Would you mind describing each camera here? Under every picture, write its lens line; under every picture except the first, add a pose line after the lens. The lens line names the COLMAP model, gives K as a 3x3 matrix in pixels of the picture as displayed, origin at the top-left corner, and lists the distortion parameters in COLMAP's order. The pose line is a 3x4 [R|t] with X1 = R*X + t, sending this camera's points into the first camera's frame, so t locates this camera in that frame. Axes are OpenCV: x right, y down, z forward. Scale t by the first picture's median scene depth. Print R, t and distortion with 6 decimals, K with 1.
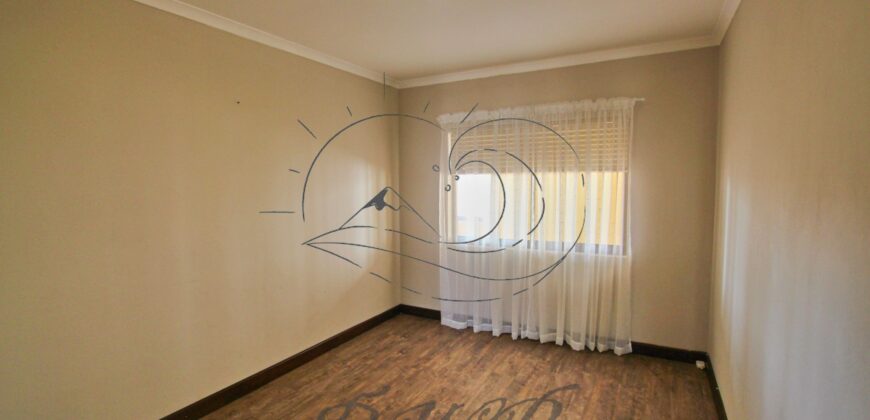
lens RADIAL K [[416.7, 0, 431.0], [0, 416.7, 209.4], [0, 0, 1]] dist [-0.013678, -0.000026]
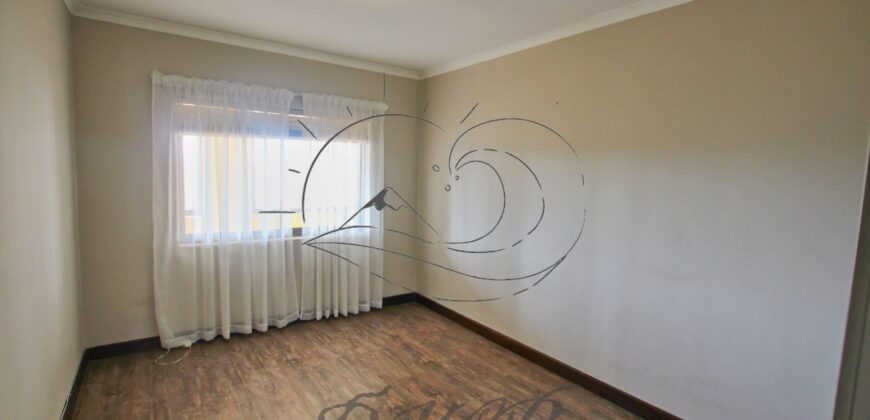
lens RADIAL K [[416.7, 0, 432.4], [0, 416.7, 210.8], [0, 0, 1]] dist [-0.013678, -0.000026]
pose [[0.469798, -0.062054, 0.880590, -0.490154], [0.020842, 0.998028, 0.059211, -0.024640], [-0.882528, -0.009464, 0.470165, 0.202009]]
